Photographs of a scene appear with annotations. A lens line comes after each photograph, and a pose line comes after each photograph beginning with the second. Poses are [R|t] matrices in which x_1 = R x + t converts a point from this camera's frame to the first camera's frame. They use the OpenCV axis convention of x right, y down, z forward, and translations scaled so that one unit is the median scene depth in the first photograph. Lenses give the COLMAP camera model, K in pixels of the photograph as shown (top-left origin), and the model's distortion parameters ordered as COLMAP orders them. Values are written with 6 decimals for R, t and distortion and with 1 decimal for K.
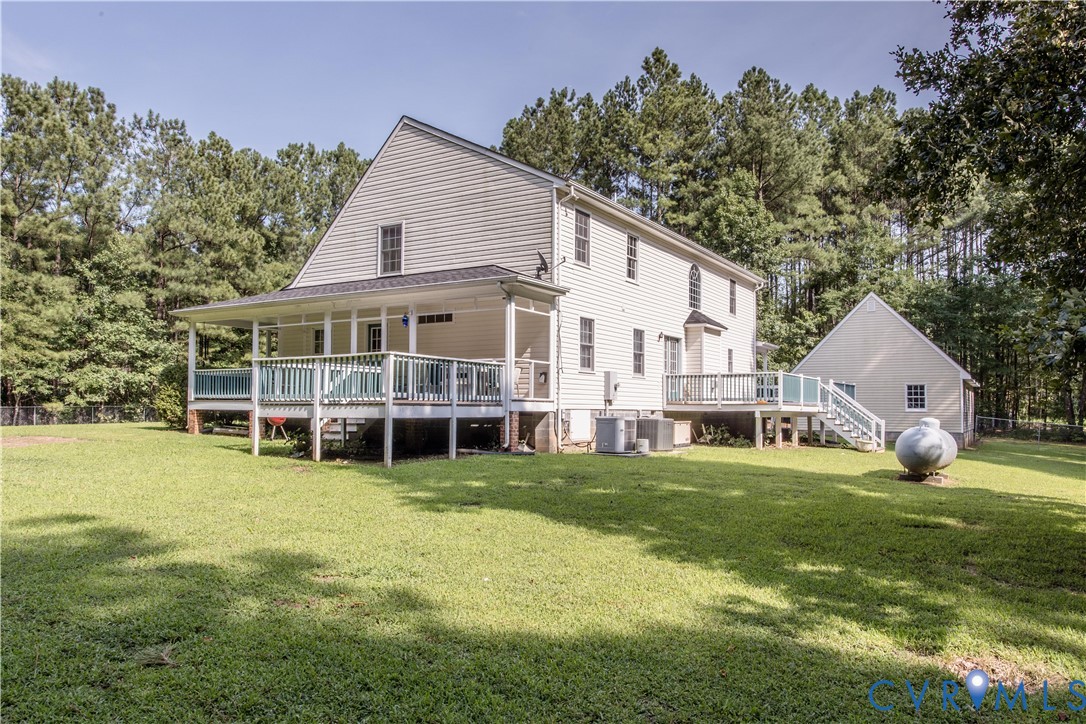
lens RADIAL K [[743.2, 0, 543.8], [0, 743.2, 363.1], [0, 0, 1]] dist [-0.001222, -0.000274]
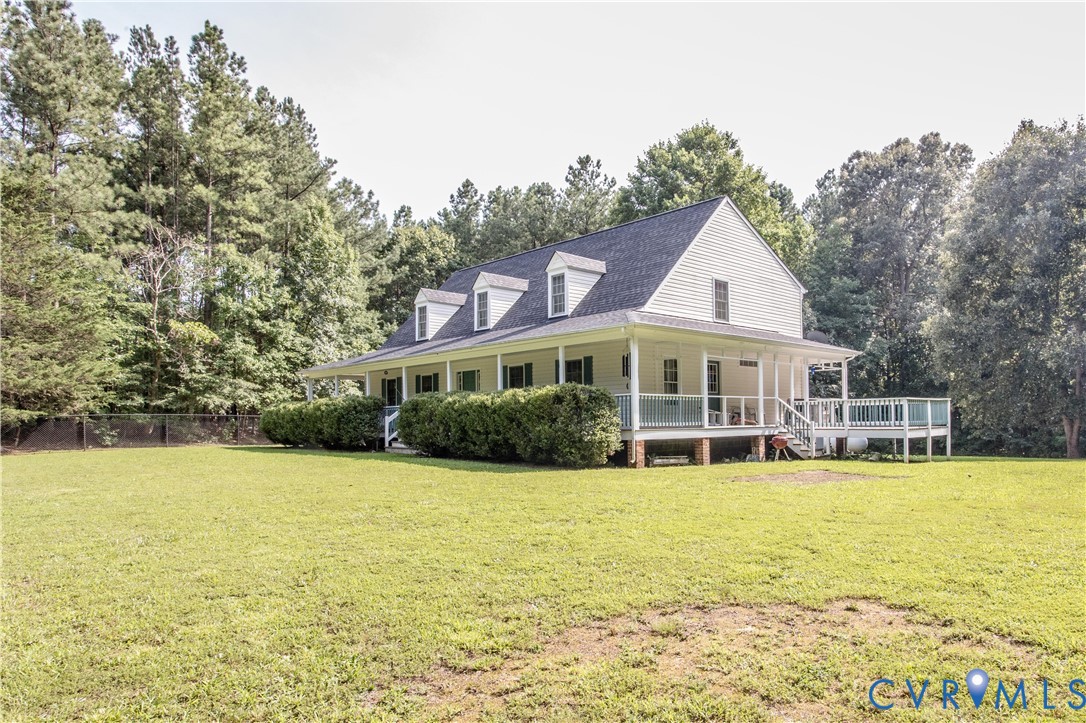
lens RADIAL K [[700.1, 0, 543.8], [0, 700.1, 362.8], [0, 0, 1]] dist [-0.000798, -0.000062]
pose [[0.270919, 0.068848, 0.960137, -1.367179], [-0.053683, 0.996967, -0.056342, 0.027237], [-0.961104, -0.036279, 0.273794, 0.960616]]
